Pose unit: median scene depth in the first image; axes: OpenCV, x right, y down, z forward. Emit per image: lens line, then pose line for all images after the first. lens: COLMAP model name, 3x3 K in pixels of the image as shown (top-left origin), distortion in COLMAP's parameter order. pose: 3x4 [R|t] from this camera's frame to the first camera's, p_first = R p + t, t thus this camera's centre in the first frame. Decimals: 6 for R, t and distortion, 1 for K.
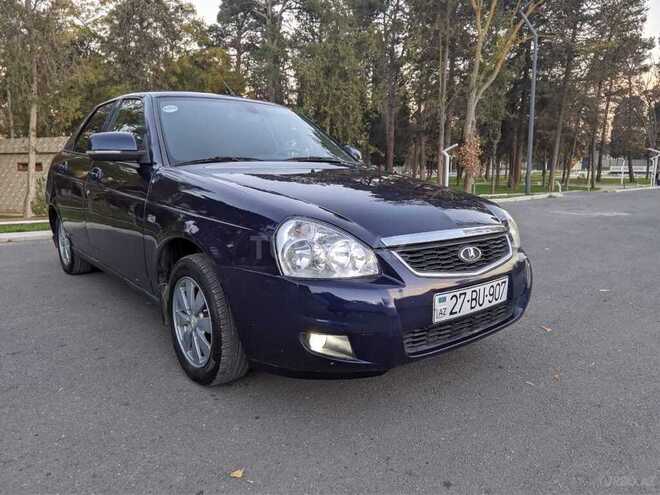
lens RADIAL K [[476.6, 0, 330.0], [0, 476.6, 247.5], [0, 0, 1]] dist [0.010439, -0.001453]
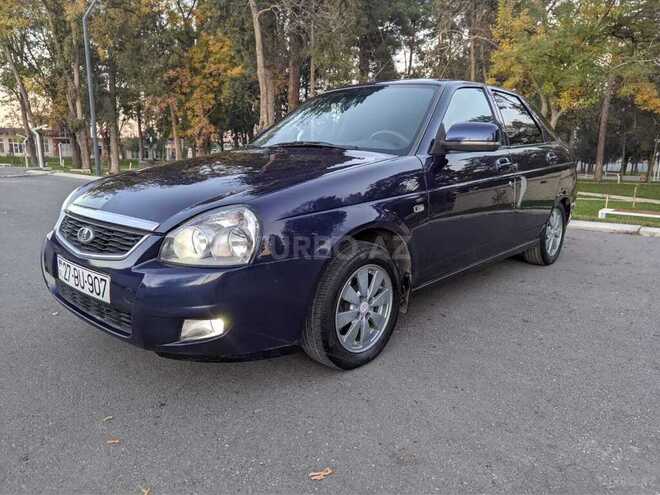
lens RADIAL K [[476.6, 0, 330.0], [0, 476.6, 247.5], [0, 0, 1]] dist [0.010439, -0.001453]
pose [[0.118118, 0.179378, -0.976663, 1.423204], [-0.171606, 0.972438, 0.157848, -0.221275], [0.978059, 0.148957, 0.145645, 1.431375]]
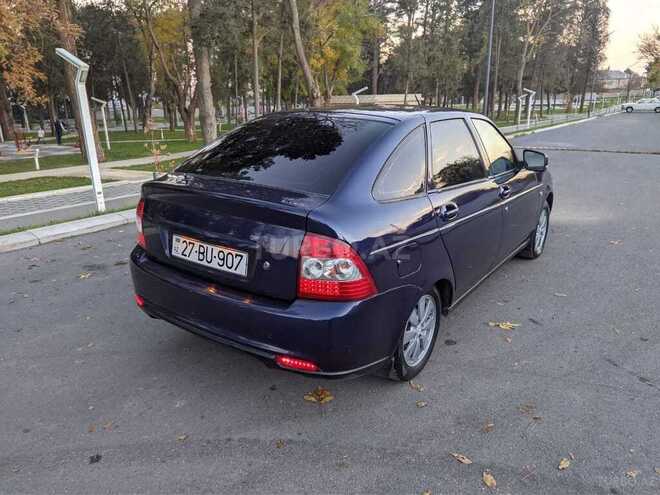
lens RADIAL K [[476.6, 0, 330.0], [0, 476.6, 247.5], [0, 0, 1]] dist [0.010439, -0.001453]
pose [[0.233109, 0.160284, -0.959150, 1.585920], [-0.252992, 0.962355, 0.099333, -0.110410], [0.938965, 0.219502, 0.264884, 1.019886]]
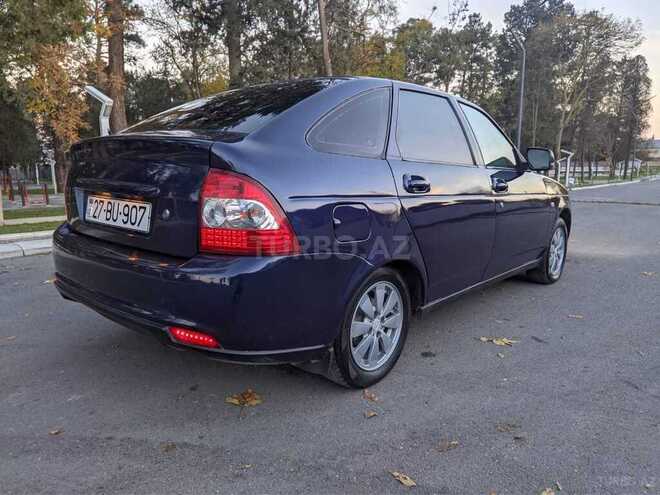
lens RADIAL K [[476.6, 0, 330.0], [0, 476.6, 247.5], [0, 0, 1]] dist [0.010439, -0.001453]
pose [[0.154613, 0.040393, -0.987149, 1.437012], [-0.281556, 0.959533, -0.004835, 0.057149], [0.947007, 0.278685, 0.159729, 1.354927]]
